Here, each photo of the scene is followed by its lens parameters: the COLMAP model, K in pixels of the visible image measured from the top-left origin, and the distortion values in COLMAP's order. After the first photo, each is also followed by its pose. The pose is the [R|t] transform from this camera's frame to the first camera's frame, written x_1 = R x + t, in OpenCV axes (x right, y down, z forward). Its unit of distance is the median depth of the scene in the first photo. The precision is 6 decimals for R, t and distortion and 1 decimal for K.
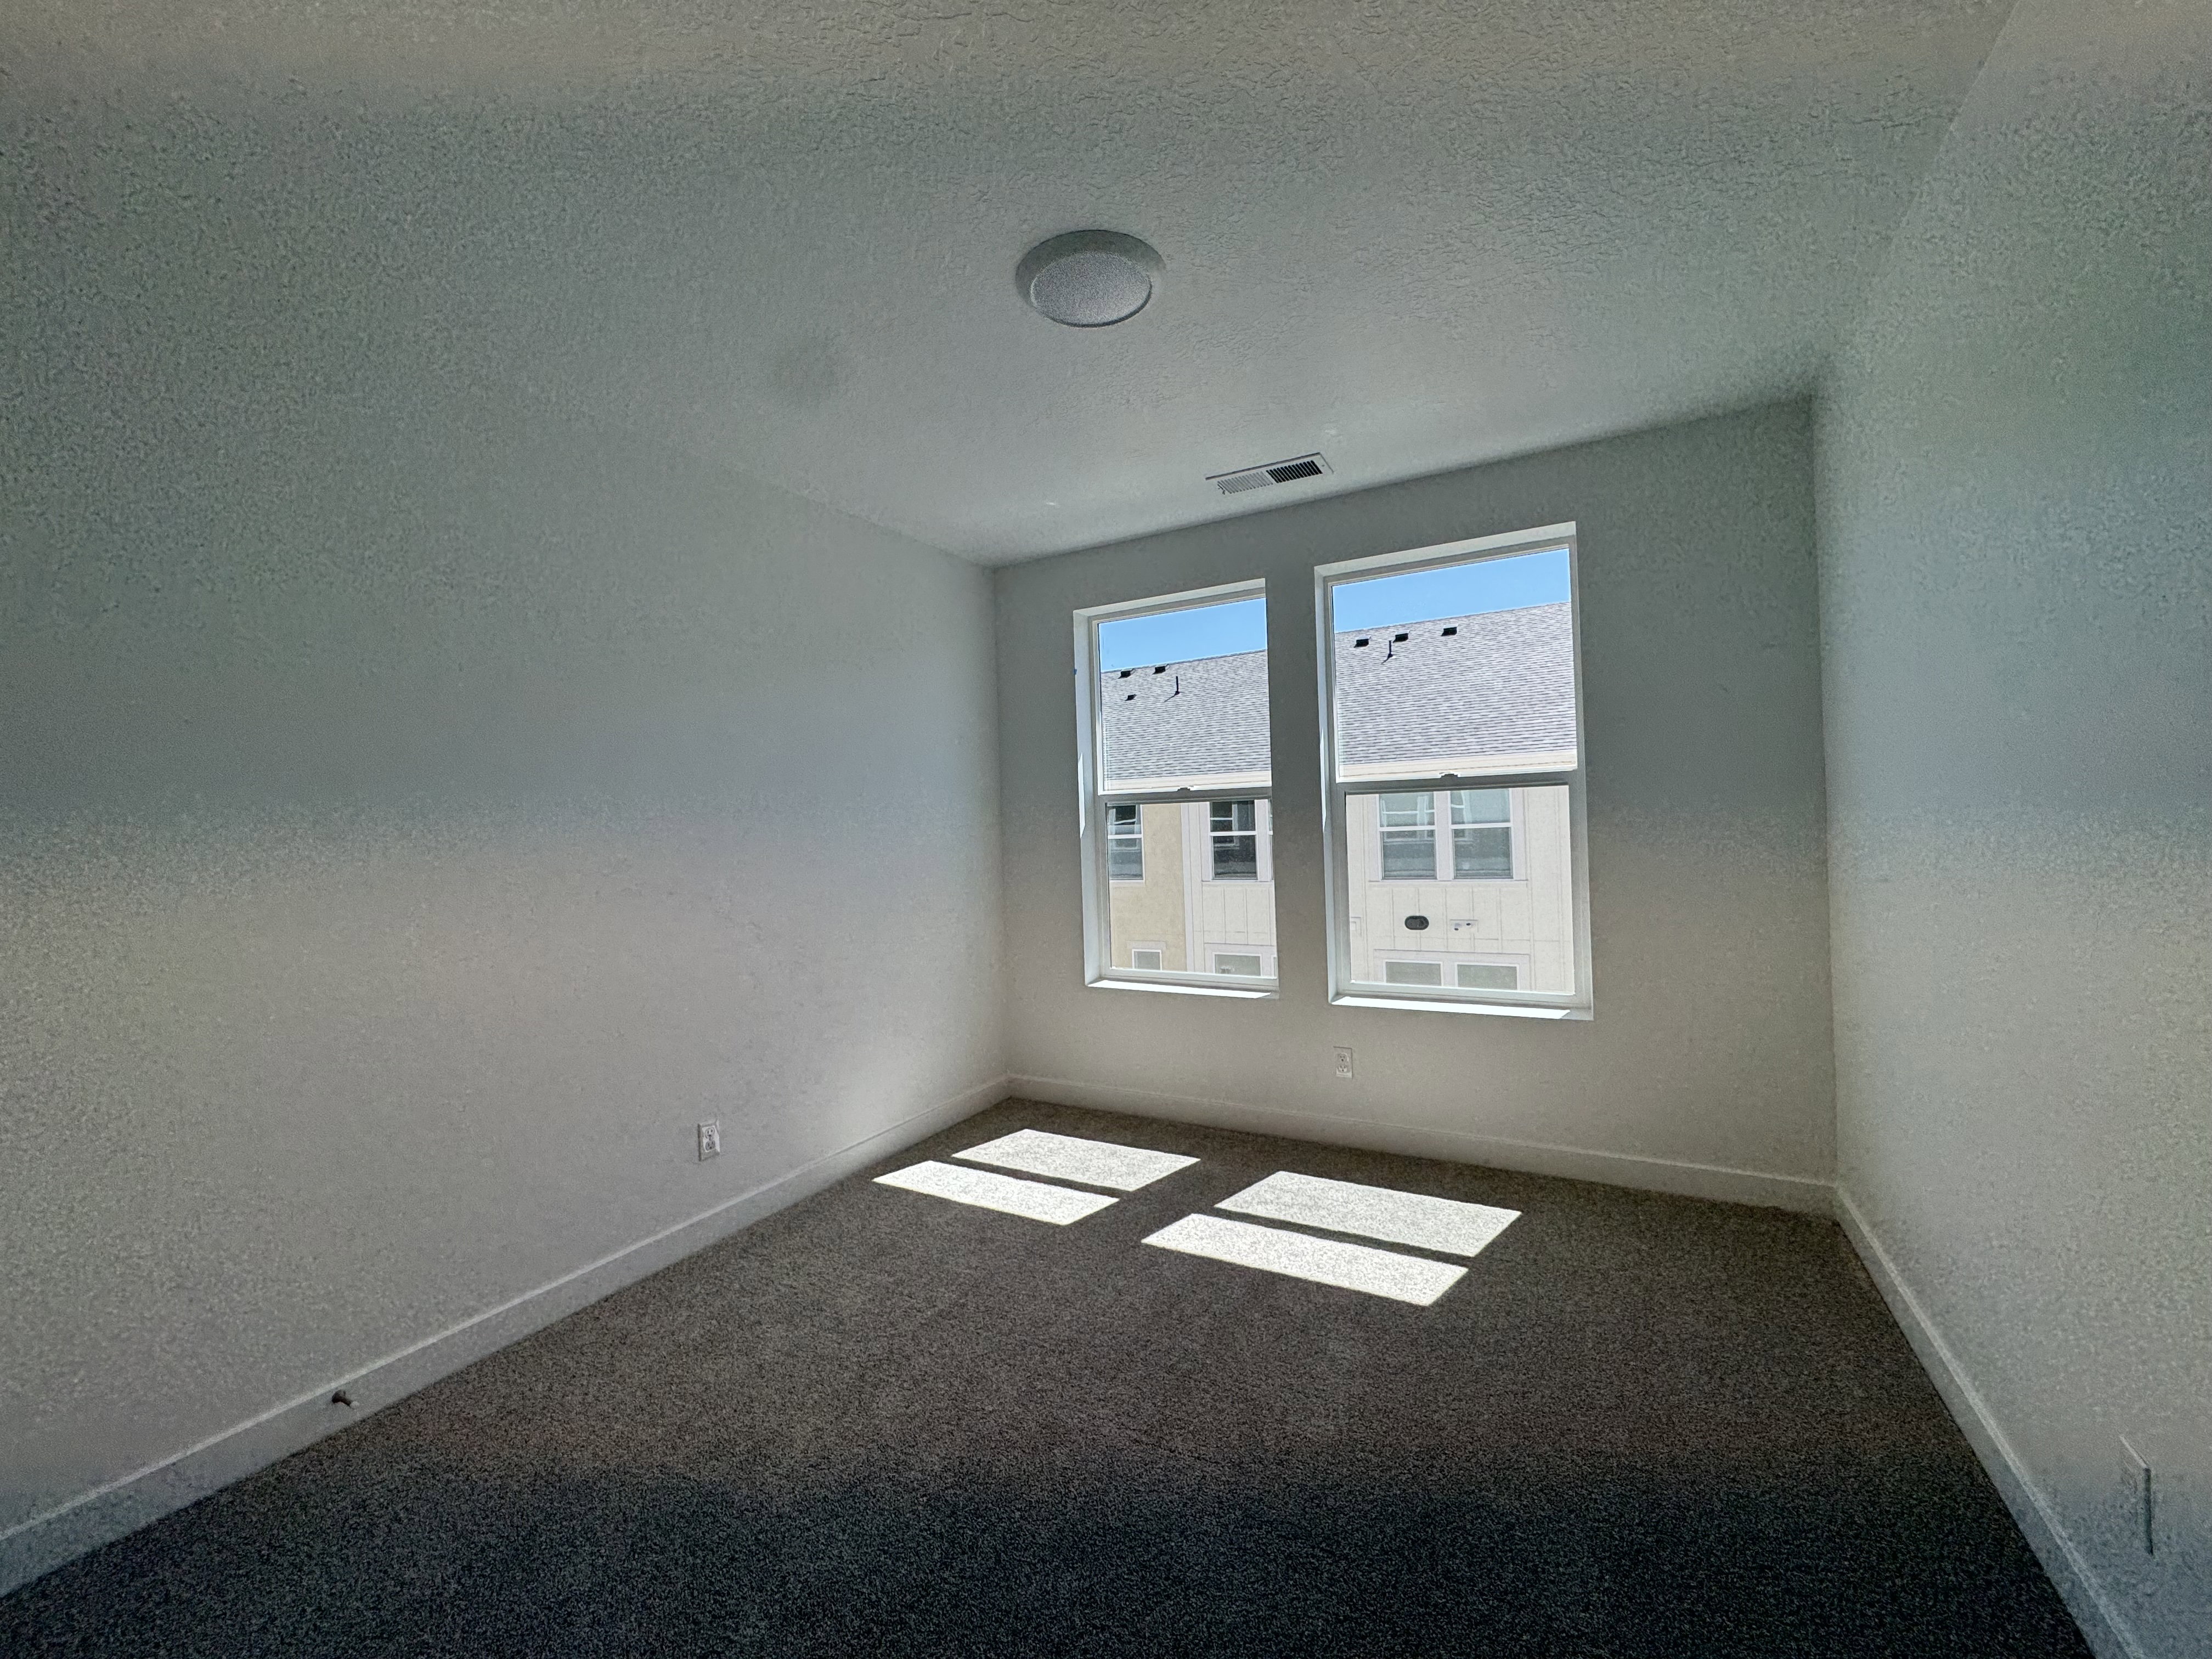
lens RADIAL K [[884.8, 0, 1096.2], [0, 884.8, 816.9], [0, 0, 1]] dist [-0.000978, -0.000669]
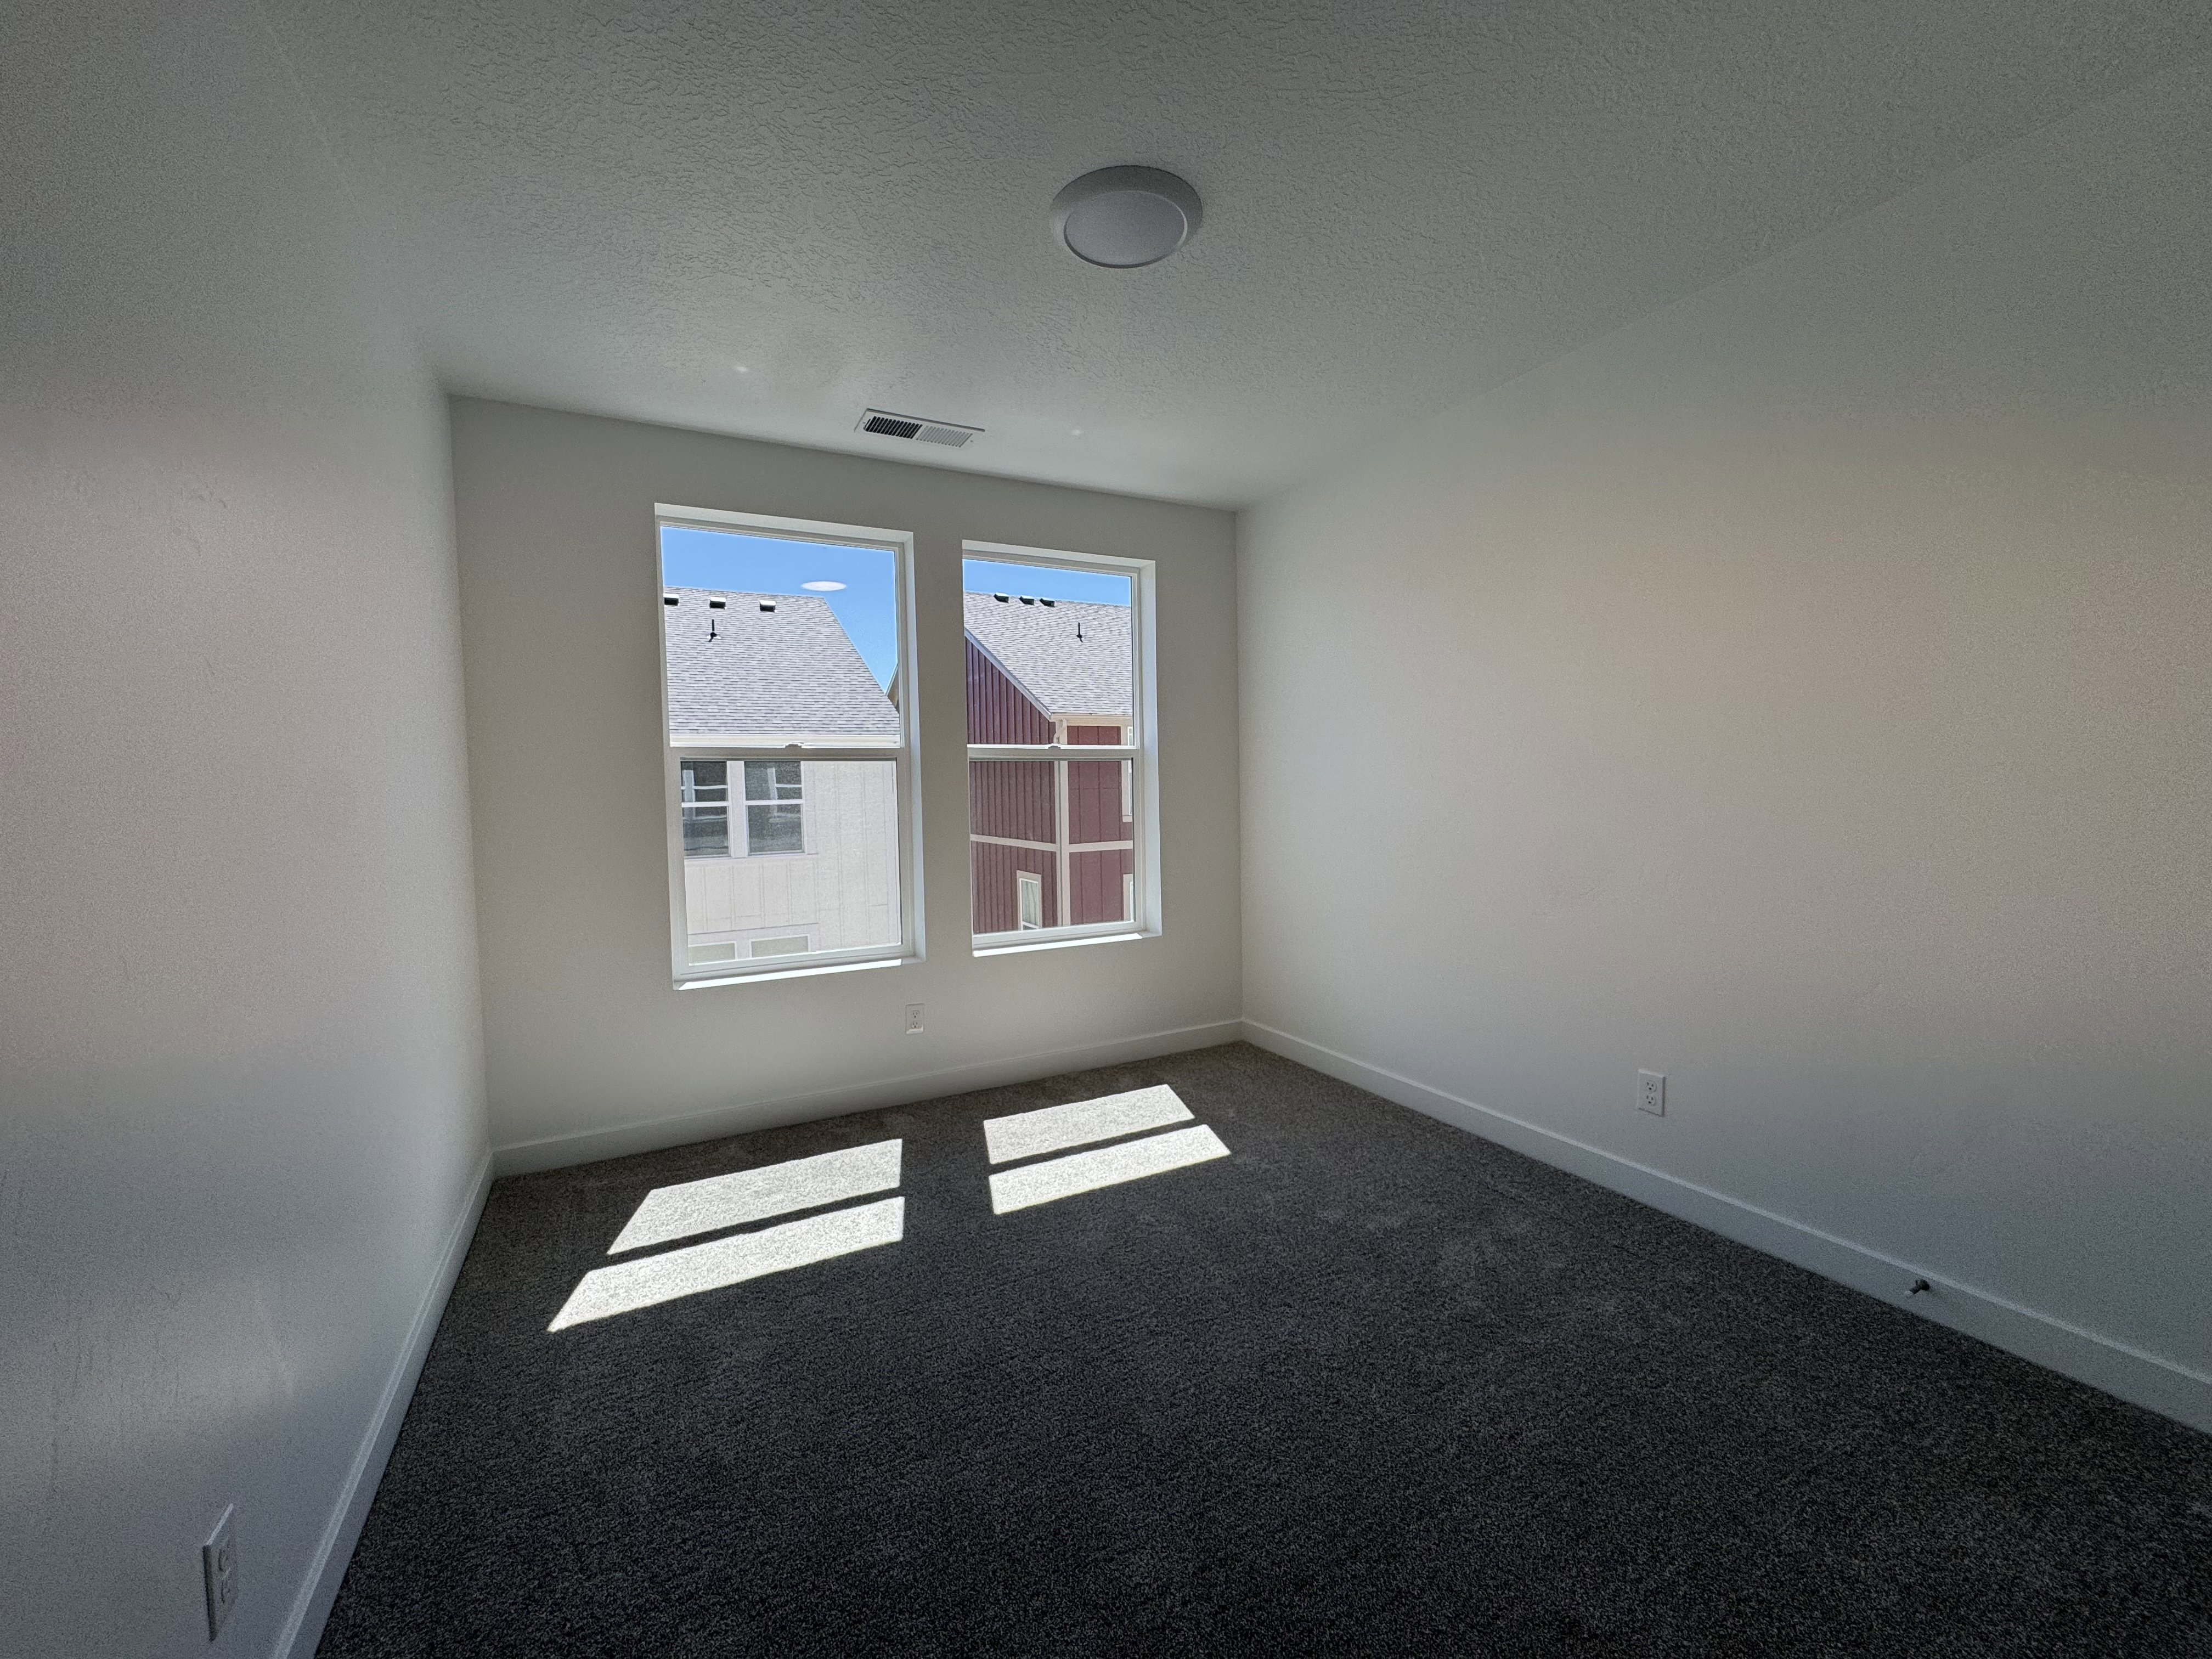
lens RADIAL K [[884.8, 0, 1100.6], [0, 884.8, 843.1], [0, 0, 1]] dist [-0.000978, -0.000669]
pose [[0.530727, -0.029657, 0.847024, -0.506367], [-0.011358, 0.999049, 0.042097, 0.021727], [-0.847467, -0.031963, 0.529886, 0.287384]]
